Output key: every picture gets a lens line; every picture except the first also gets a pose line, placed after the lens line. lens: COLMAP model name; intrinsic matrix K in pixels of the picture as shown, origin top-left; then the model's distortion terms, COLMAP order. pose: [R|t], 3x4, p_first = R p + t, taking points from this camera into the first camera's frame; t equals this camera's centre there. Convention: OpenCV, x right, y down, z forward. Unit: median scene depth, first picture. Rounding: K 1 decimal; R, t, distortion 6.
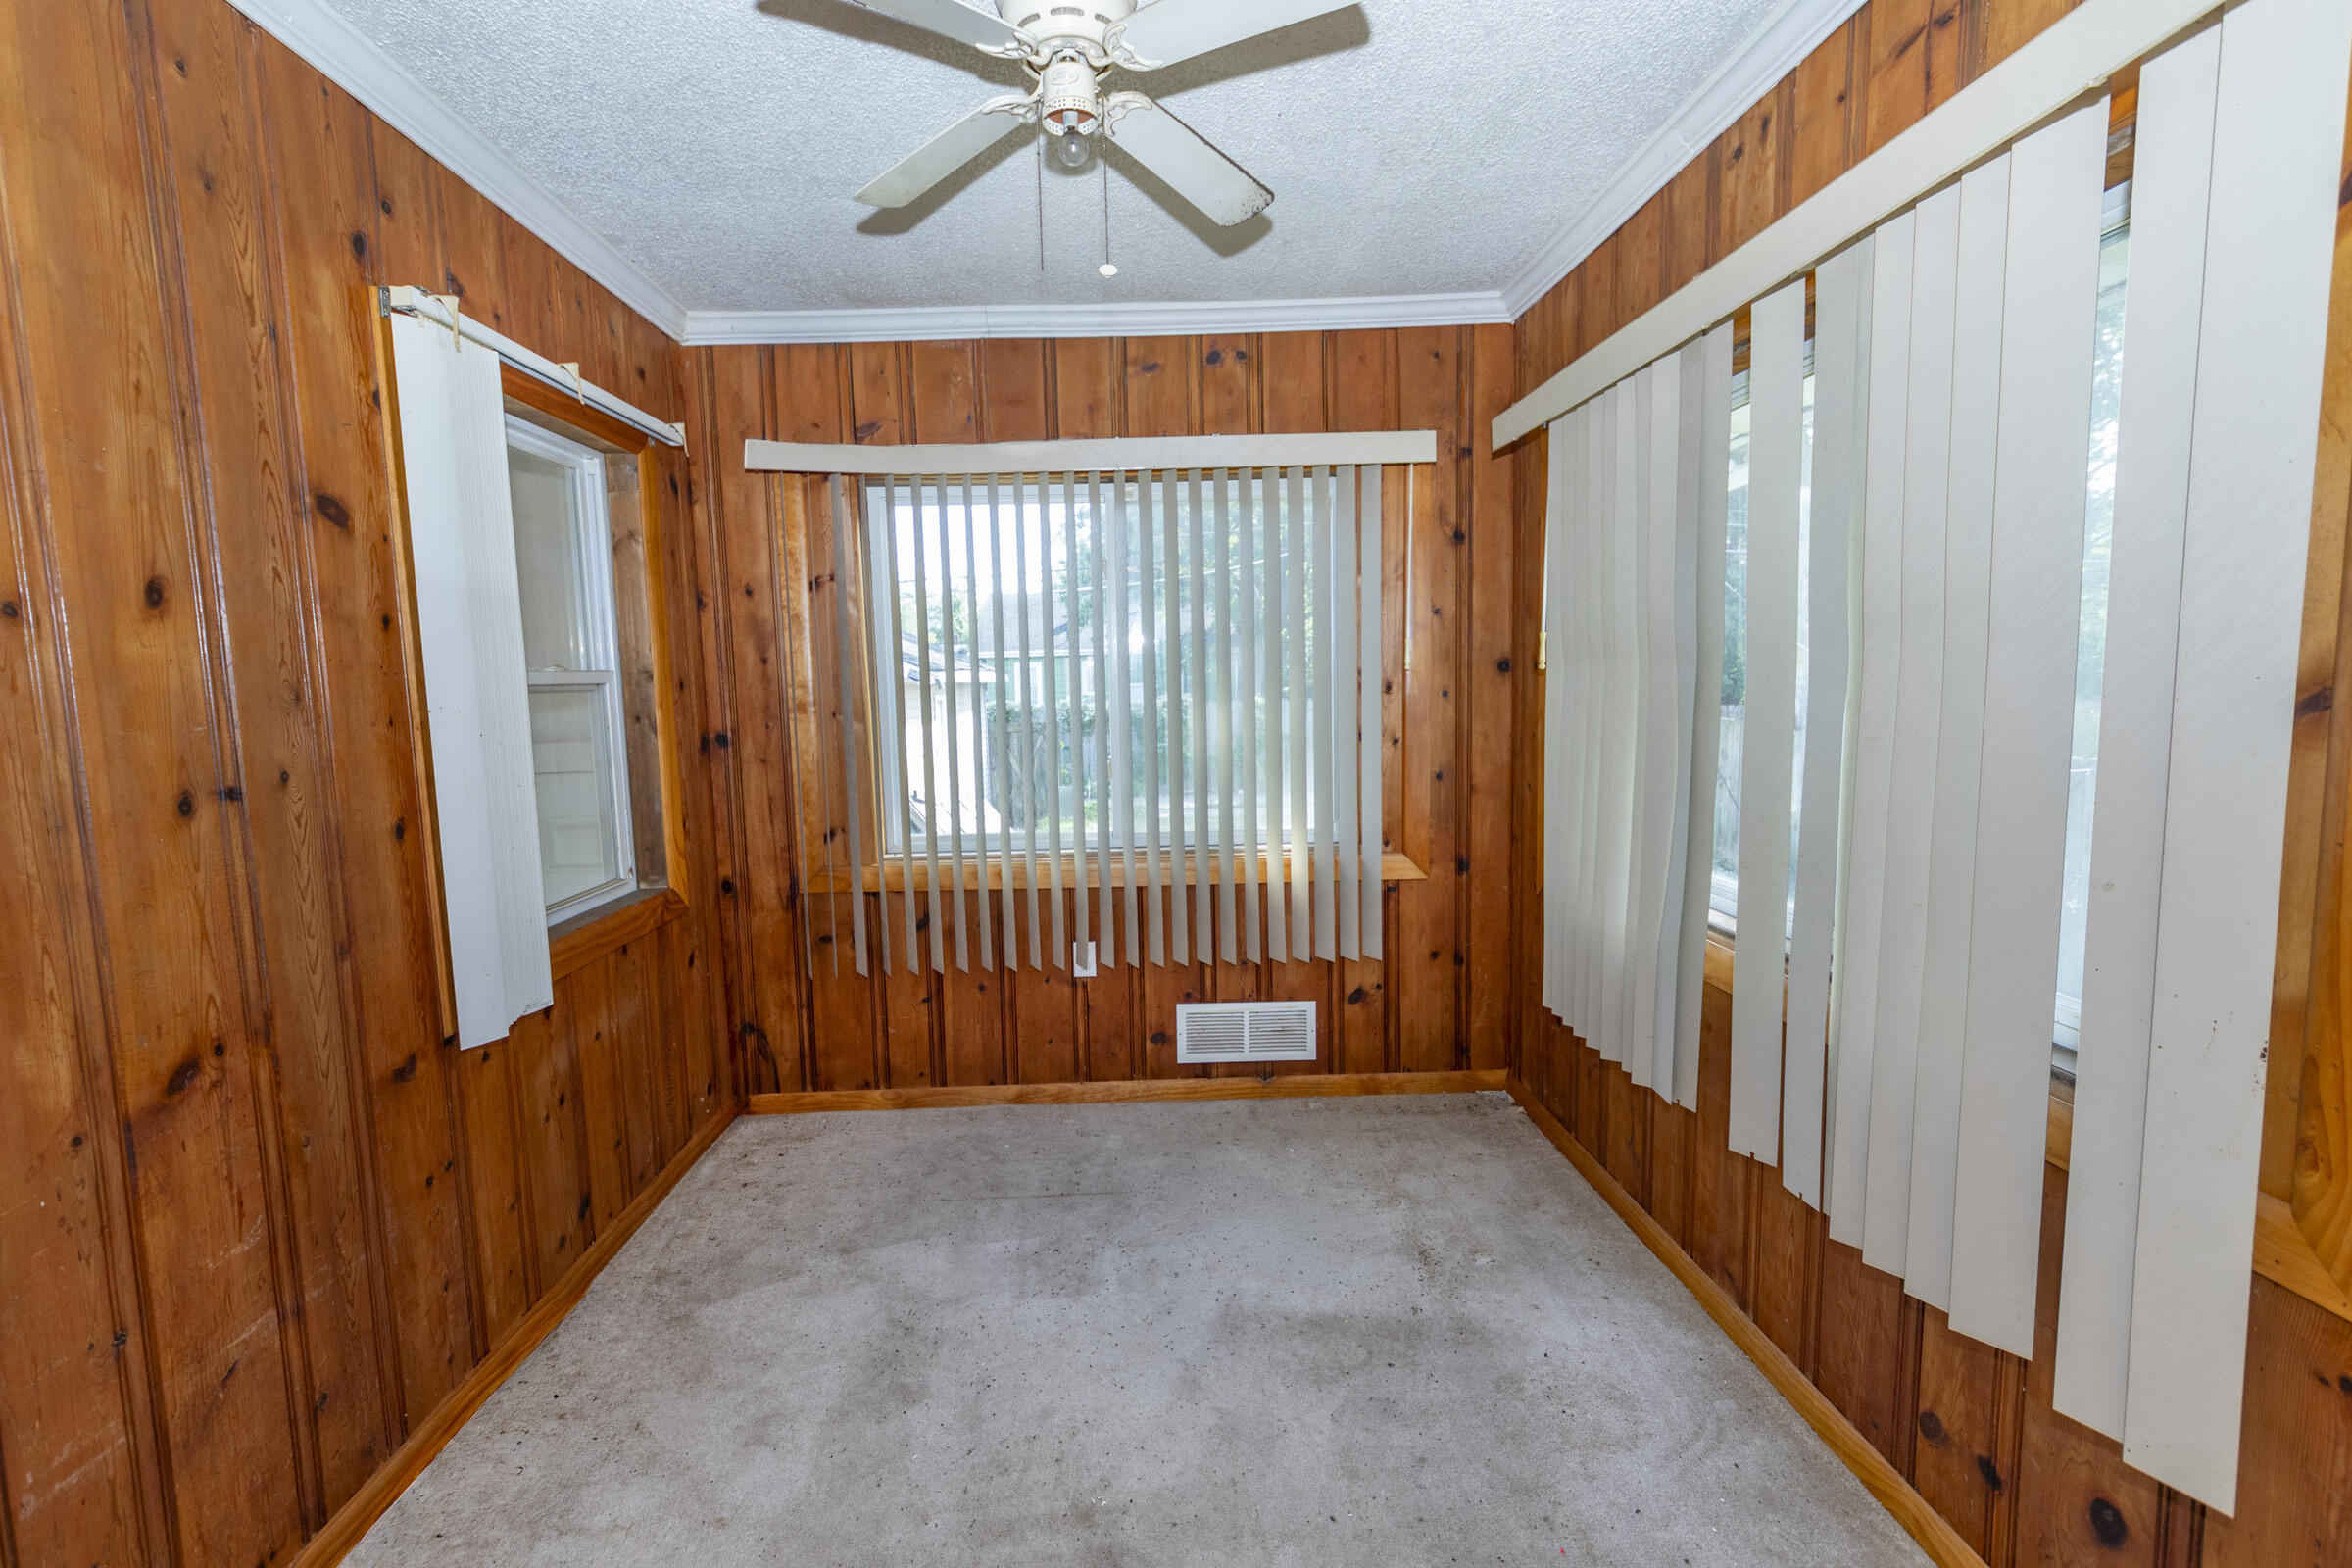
lens RADIAL K [[1034.6, 0, 1157.0], [0, 1034.6, 771.3], [0, 0, 1]] dist [0.000468, -0.000462]
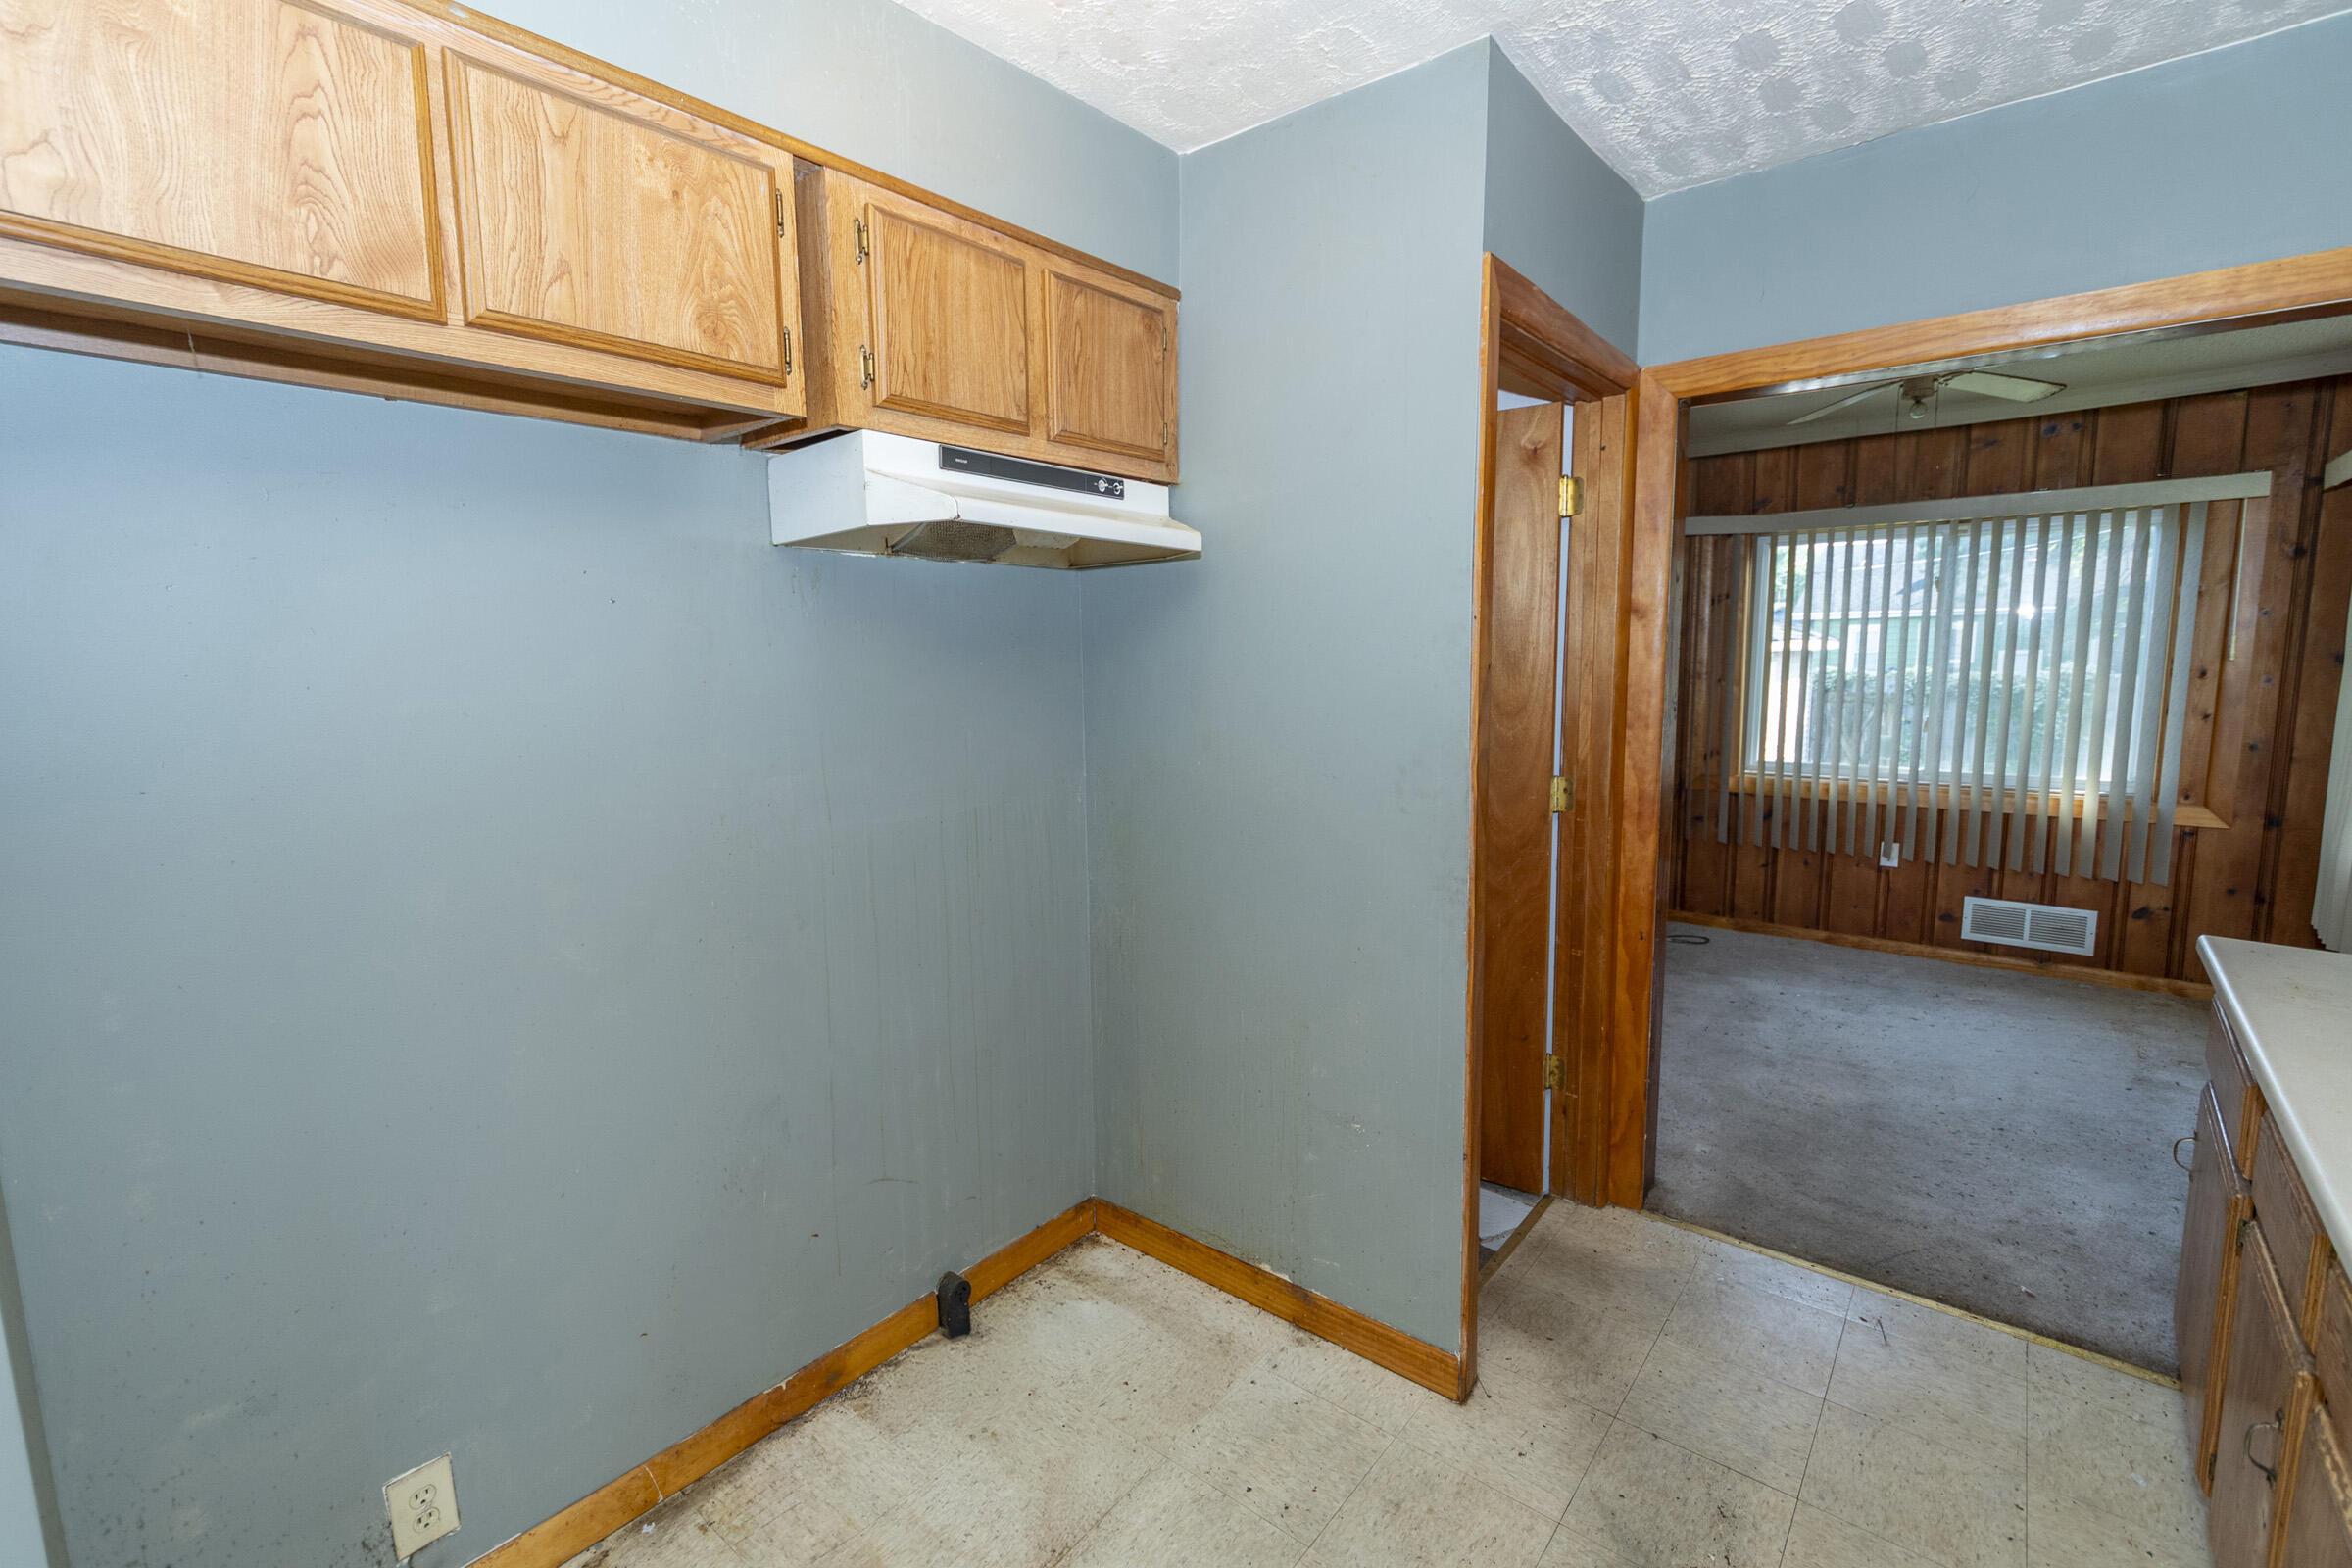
lens RADIAL K [[1034.6, 0, 1165.6], [0, 1034.6, 776.7], [0, 0, 1]] dist [0.000468, -0.000462]
pose [[0.753219, 0.092732, -0.651201, 0.102602], [-0.065313, 0.995664, 0.066239, 0.042480], [0.654520, -0.007361, 0.756009, -0.781656]]
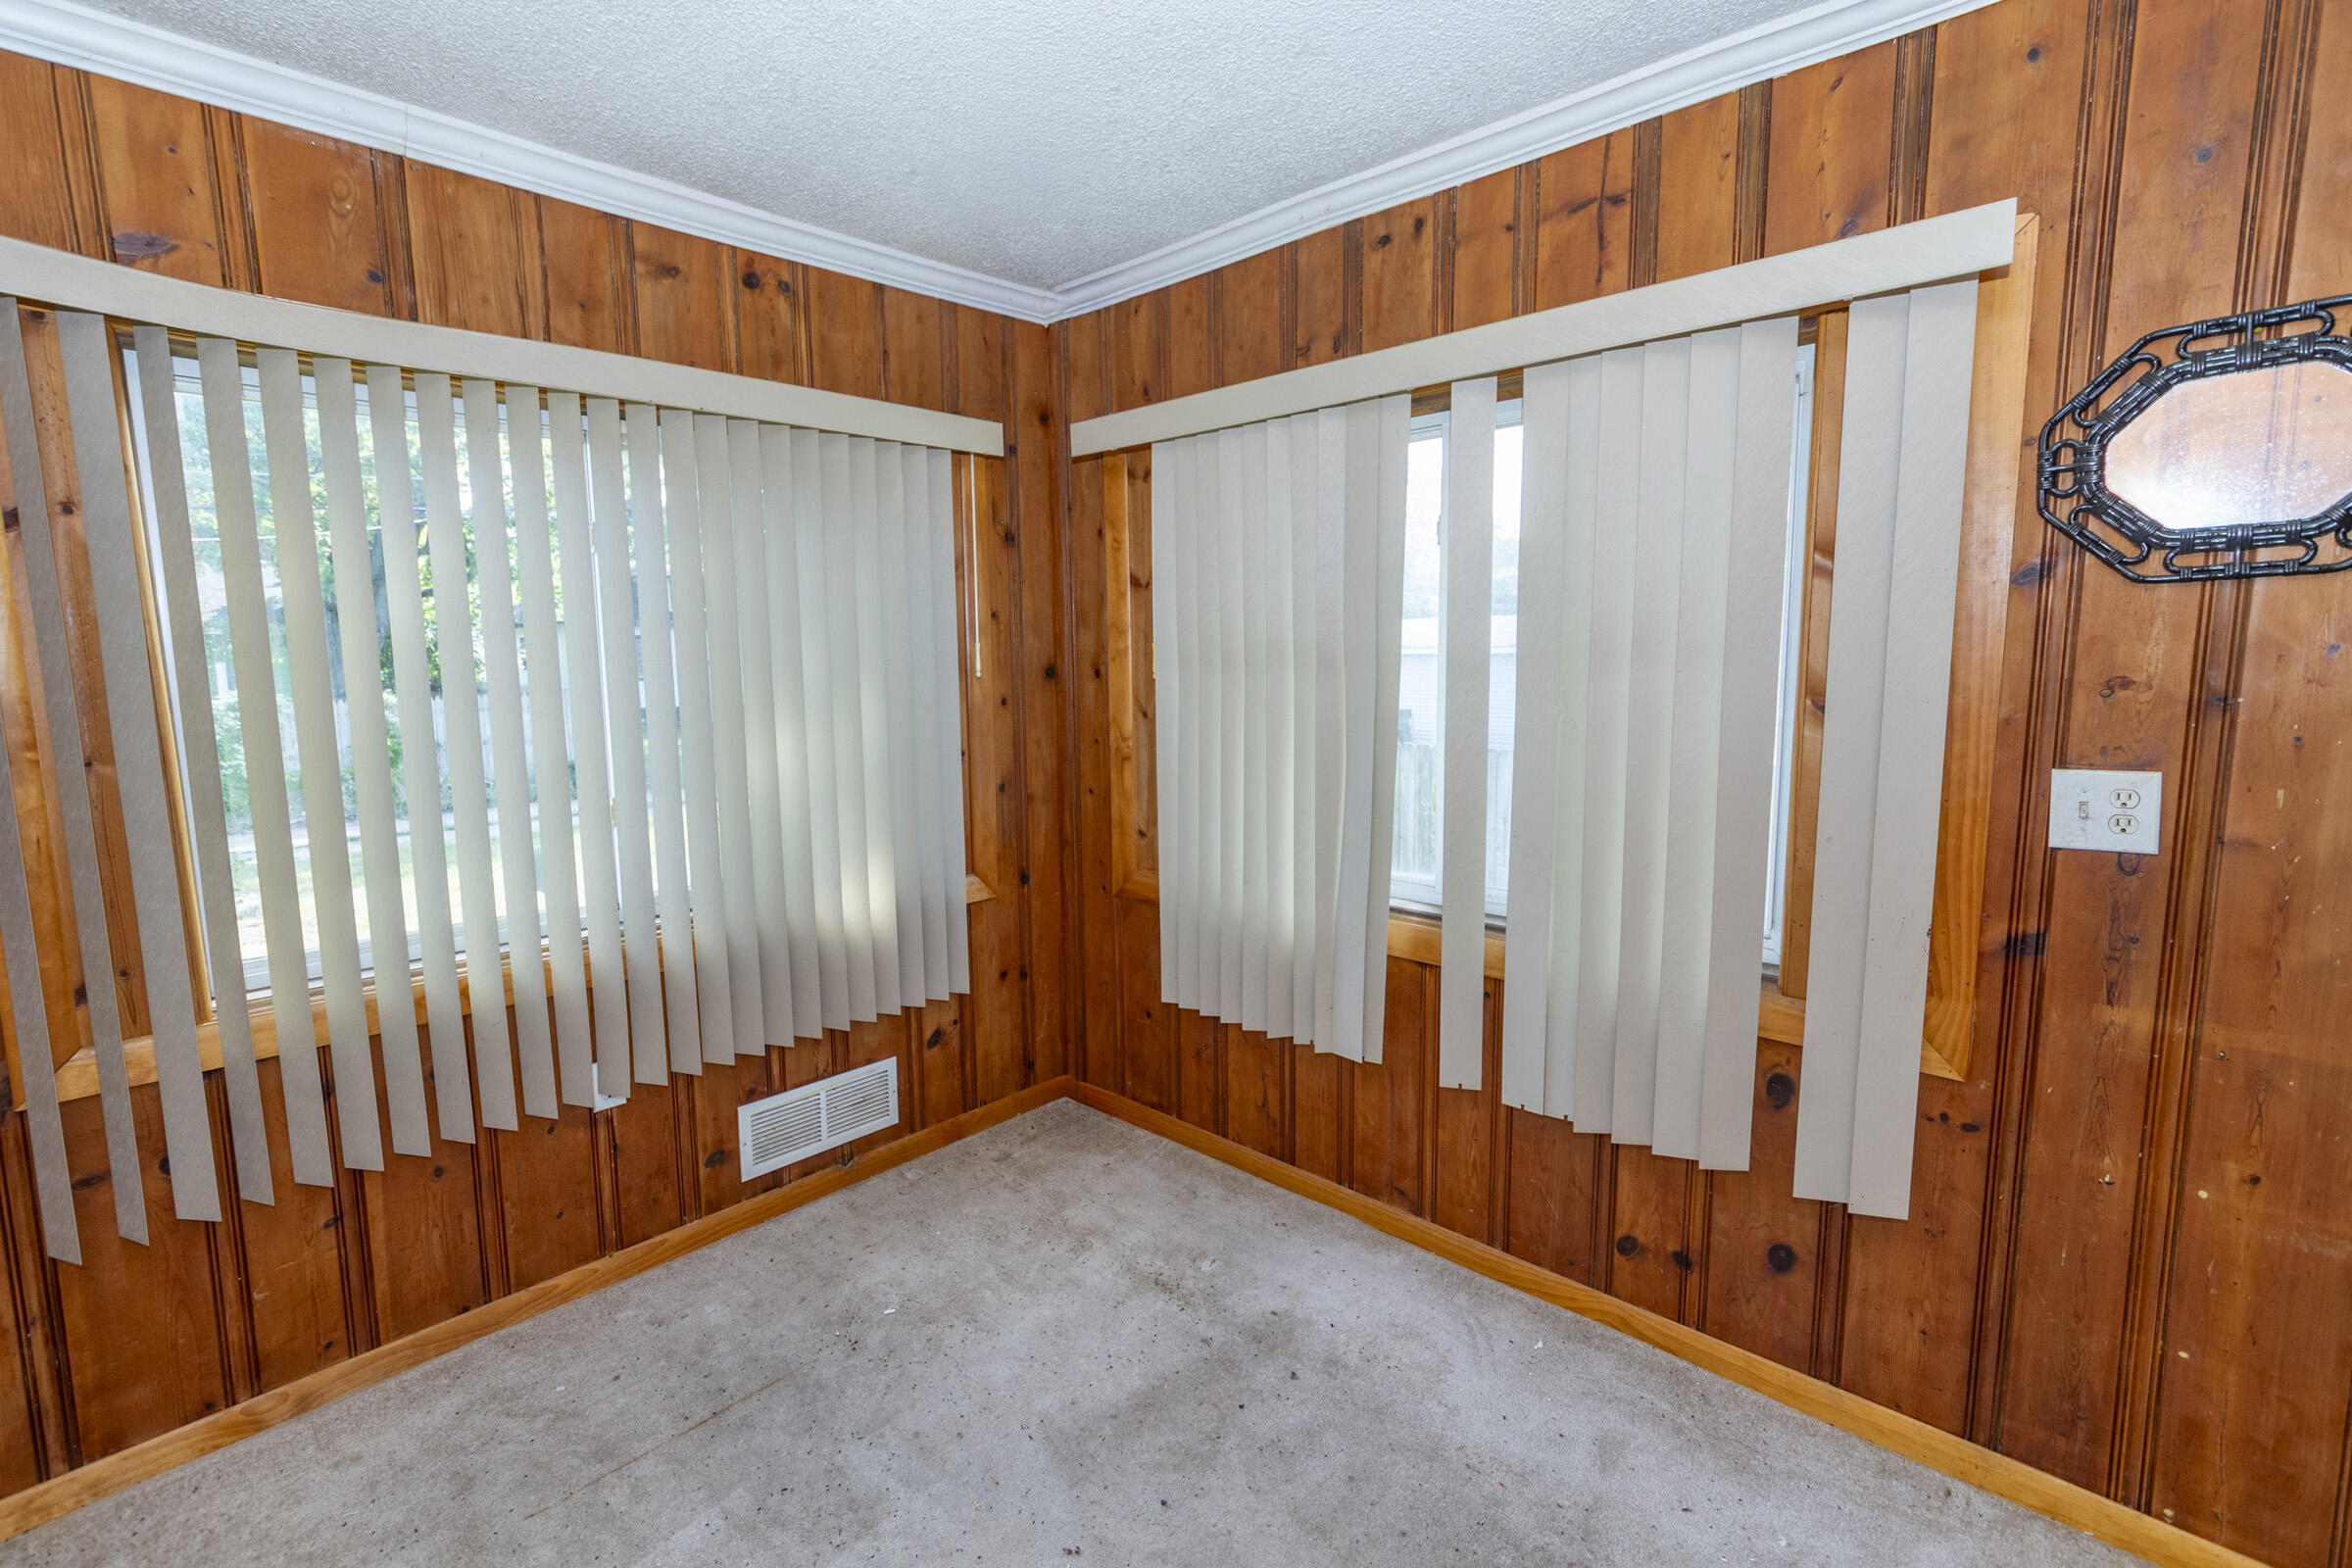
lens RADIAL K [[1034.6, 0, 1163.2], [0, 1034.6, 769.7], [0, 0, 1]] dist [0.000468, -0.000462]
pose [[0.707121, -0.067658, 0.703848, -0.289527], [0.061646, 0.997520, 0.033956, -0.035423], [-0.704401, 0.019378, 0.709538, 0.220227]]
